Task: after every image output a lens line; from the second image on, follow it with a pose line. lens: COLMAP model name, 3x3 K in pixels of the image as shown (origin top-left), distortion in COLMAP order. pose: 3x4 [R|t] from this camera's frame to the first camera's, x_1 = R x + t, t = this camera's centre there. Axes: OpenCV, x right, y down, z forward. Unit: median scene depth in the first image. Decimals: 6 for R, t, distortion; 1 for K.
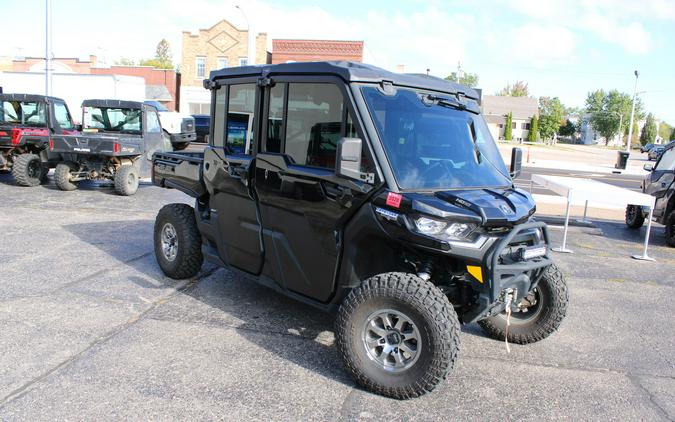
lens RADIAL K [[588.5, 0, 334.9], [0, 588.5, 211.1], [0, 0, 1]] dist [-0.154241, 0.194161]
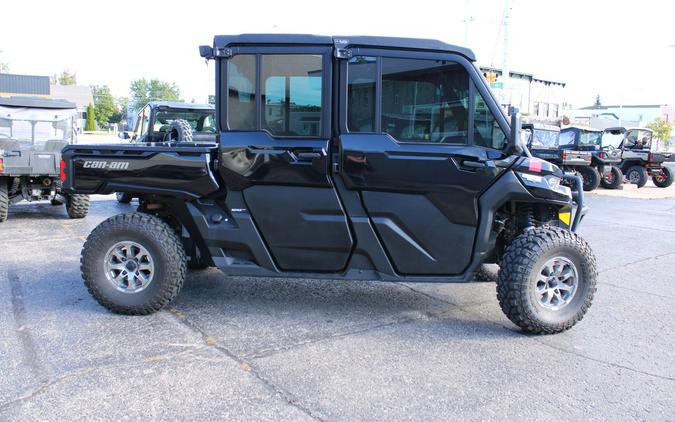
lens RADIAL K [[588.5, 0, 334.9], [0, 588.5, 211.1], [0, 0, 1]] dist [-0.154241, 0.194161]
pose [[0.685694, -0.136873, 0.714905, -0.691887], [0.123708, 0.989786, 0.070848, -0.041583], [-0.717300, 0.039860, 0.695623, 0.344325]]
